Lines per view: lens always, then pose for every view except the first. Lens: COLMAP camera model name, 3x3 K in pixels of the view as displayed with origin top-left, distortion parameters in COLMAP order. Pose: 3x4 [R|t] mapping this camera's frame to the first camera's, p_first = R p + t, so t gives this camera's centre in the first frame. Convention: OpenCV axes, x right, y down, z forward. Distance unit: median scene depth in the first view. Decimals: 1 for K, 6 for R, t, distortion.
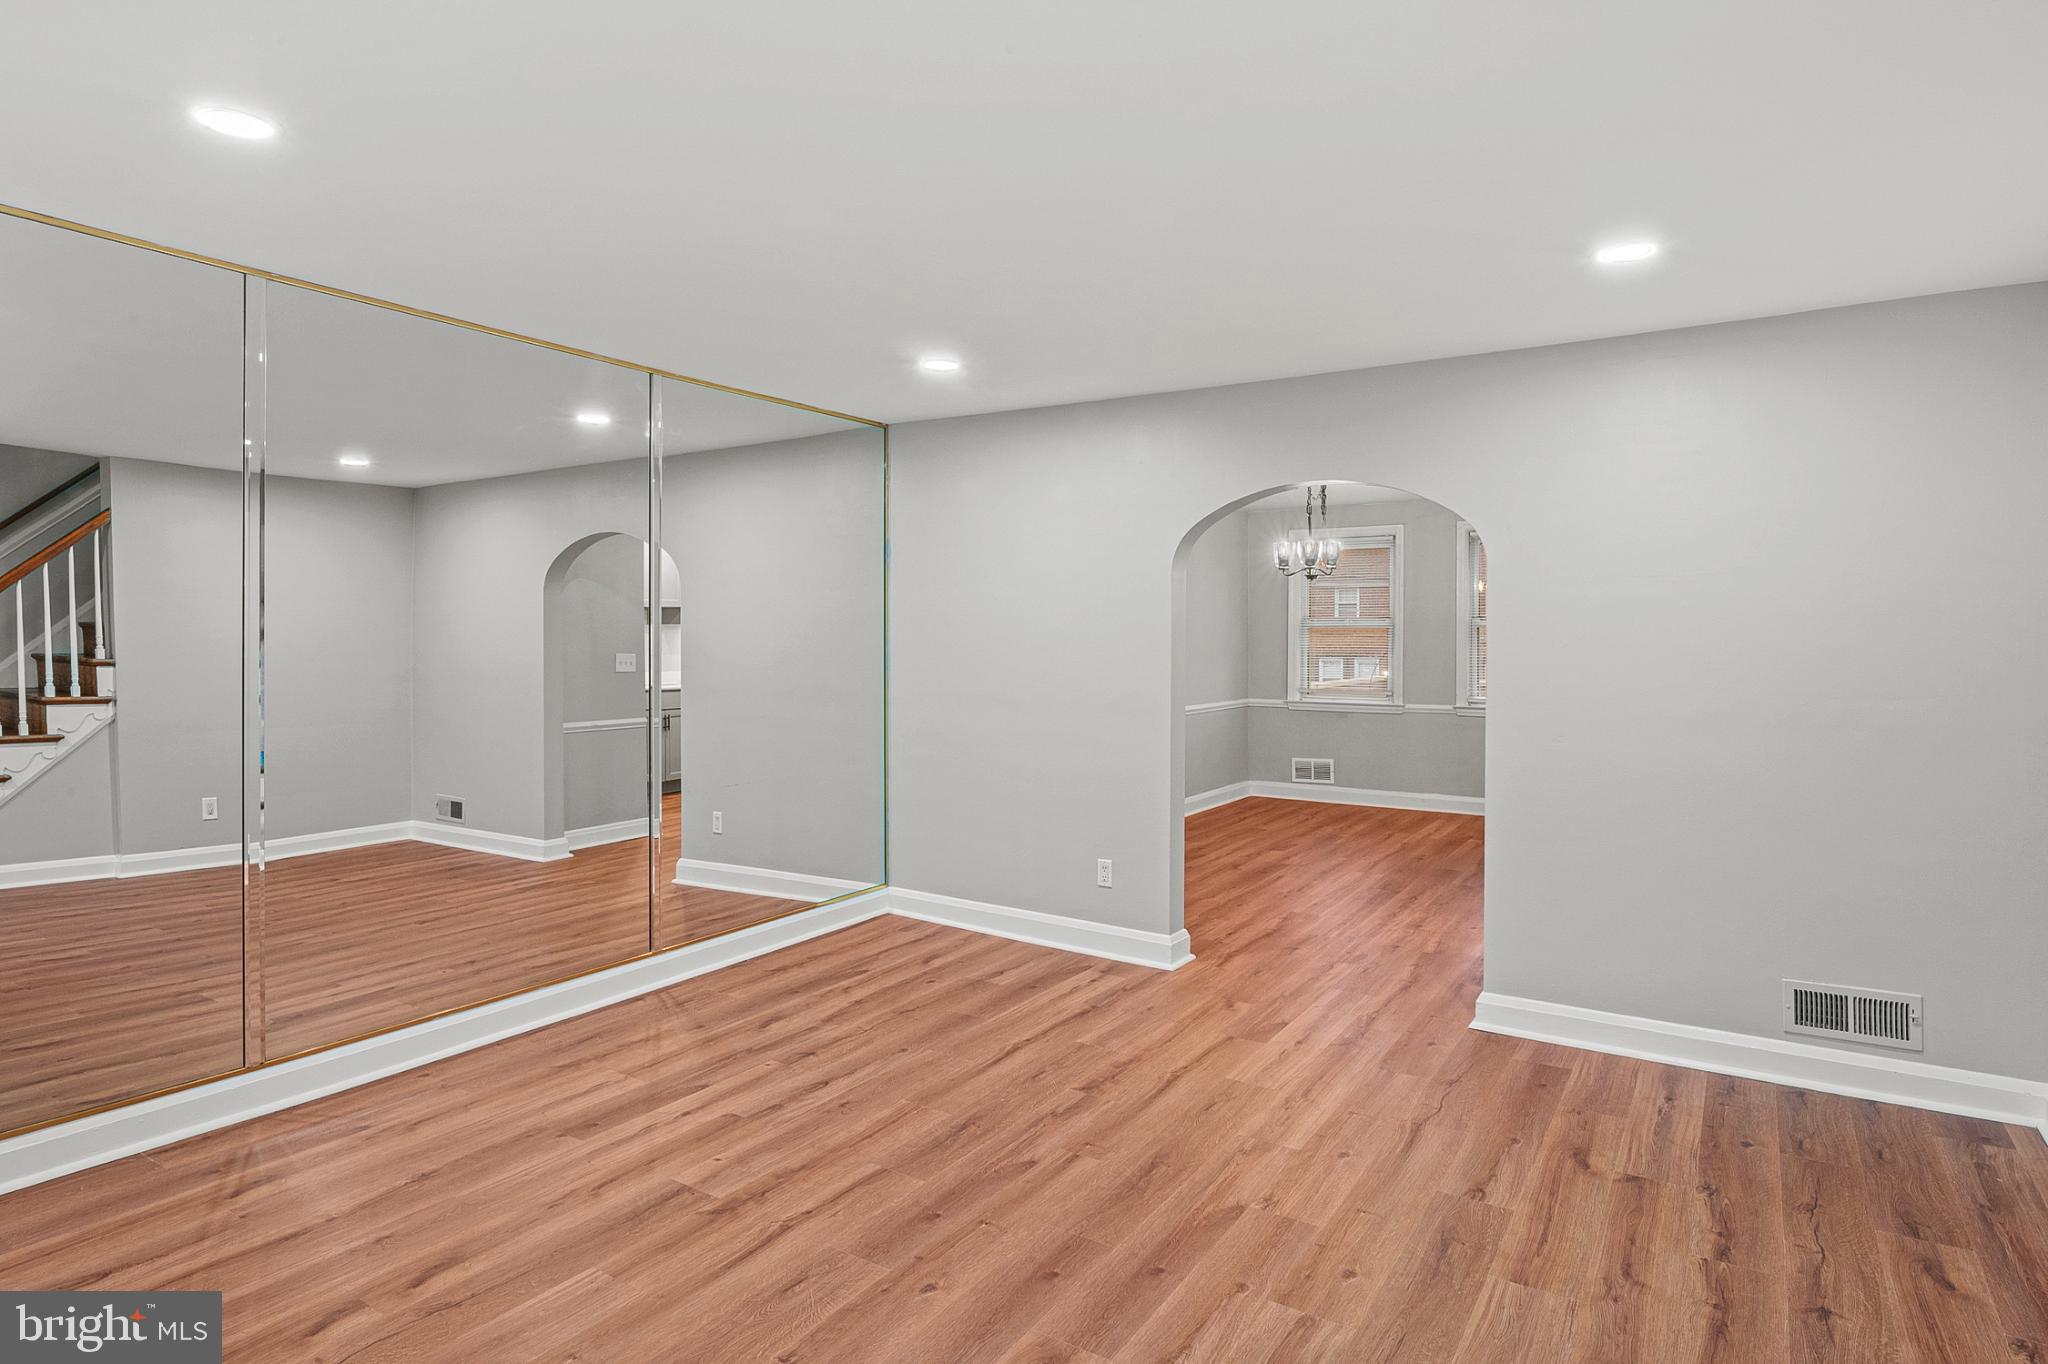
lens RADIAL K [[1119.0, 0, 1012.5], [0, 1119.0, 635.9], [0, 0, 1]] dist [-0.003915, -0.002606]
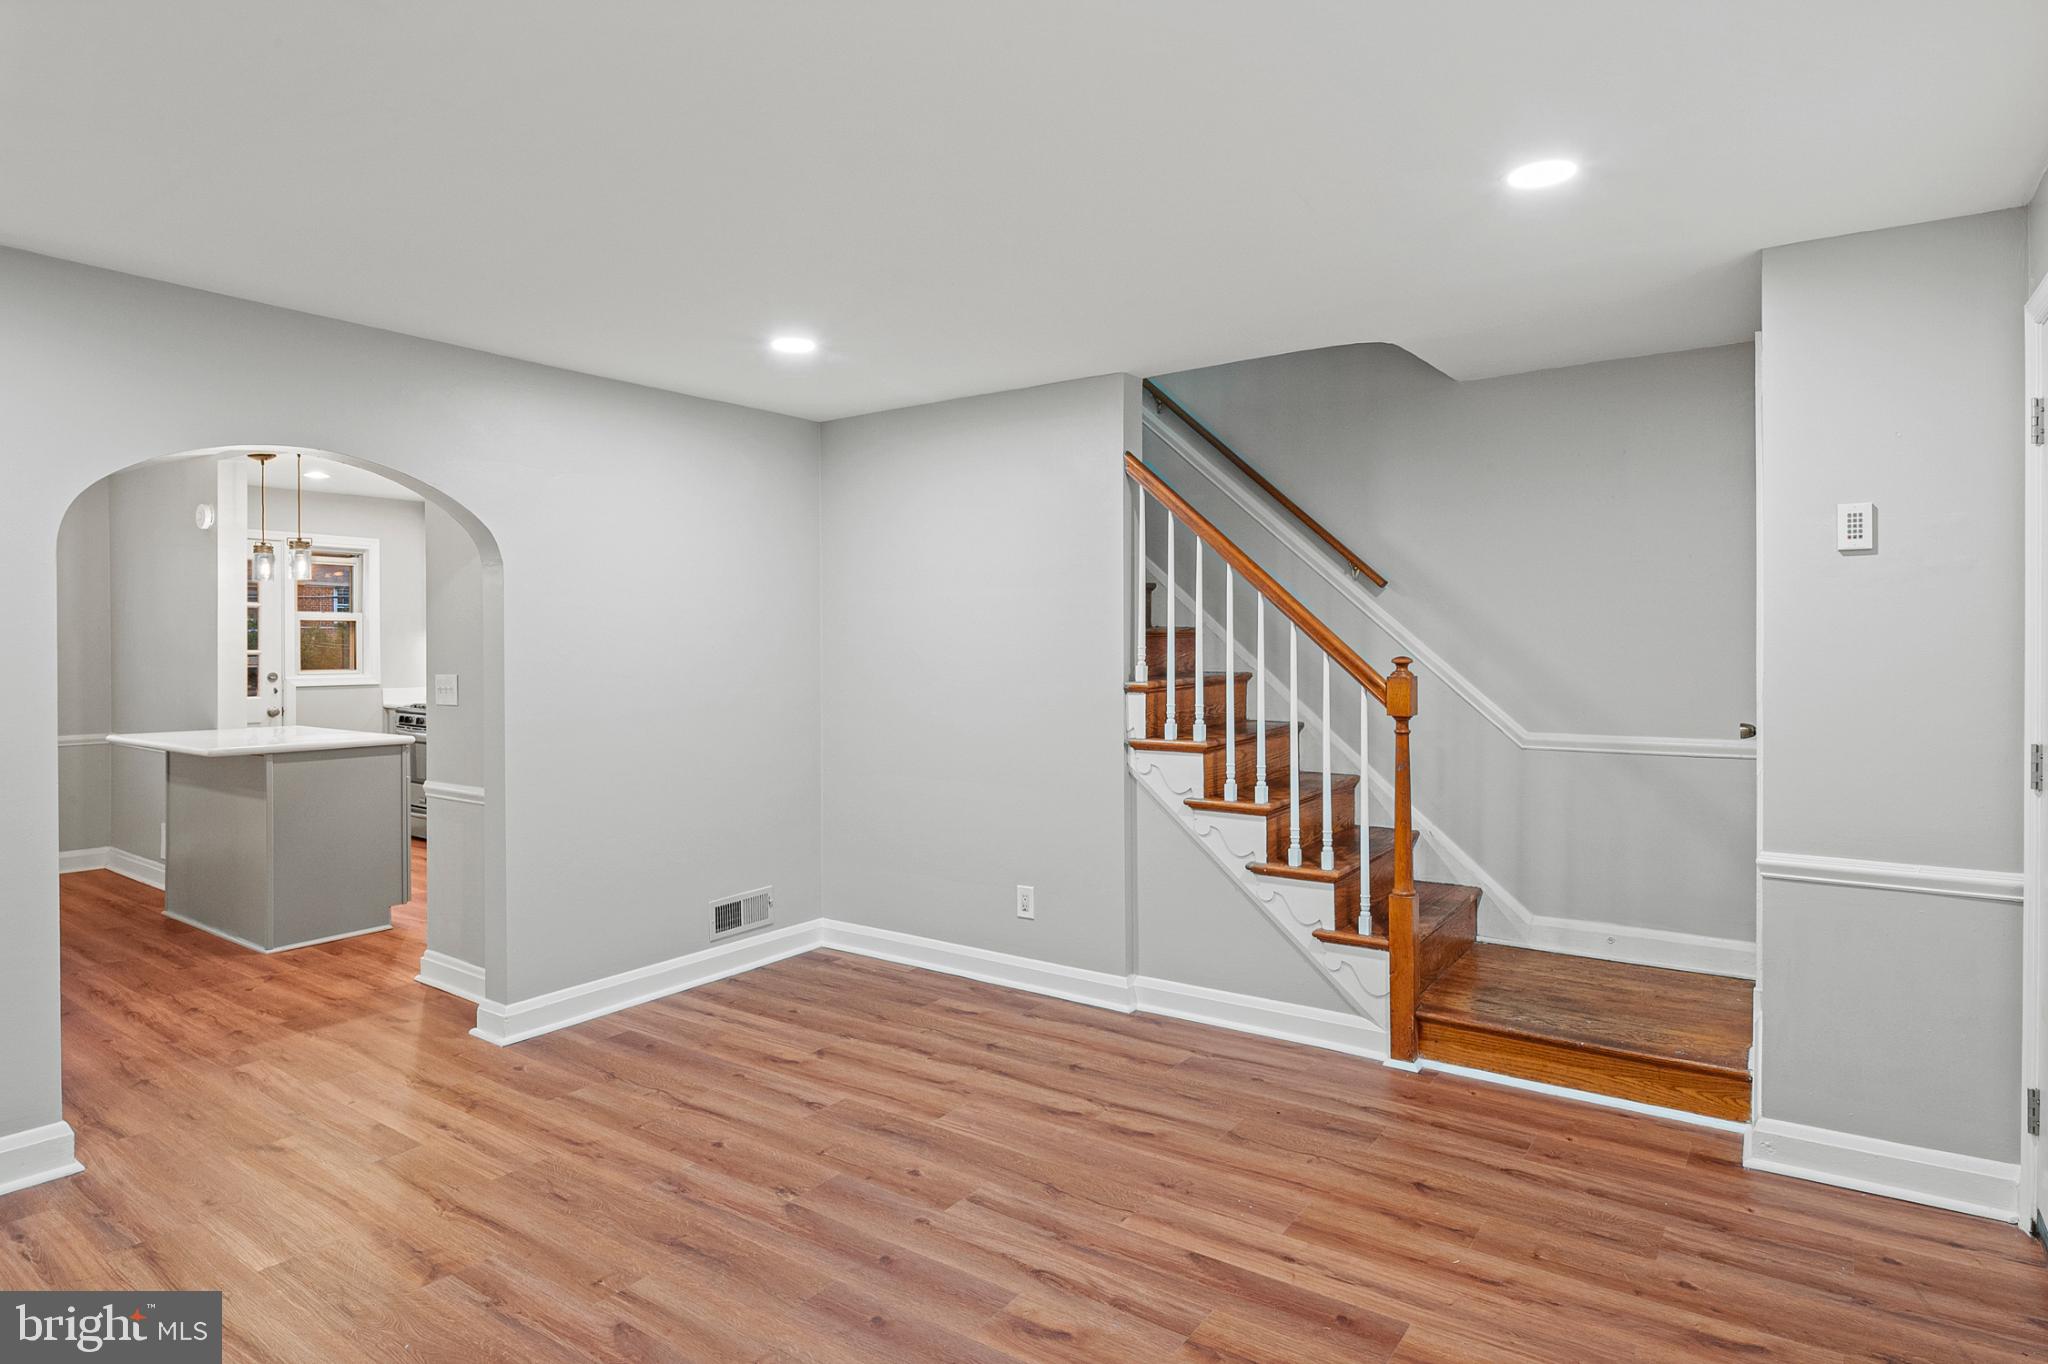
lens RADIAL K [[1126.6, 0, 1018.4], [0, 1126.6, 652.5], [0, 0, 1]] dist [-0.005274, -0.001019]
pose [[0.037368, -0.012134, 0.999228, -0.681263], [0.004333, 0.999919, 0.011981, -0.002557], [-0.999292, 0.003882, 0.037417, 0.636707]]
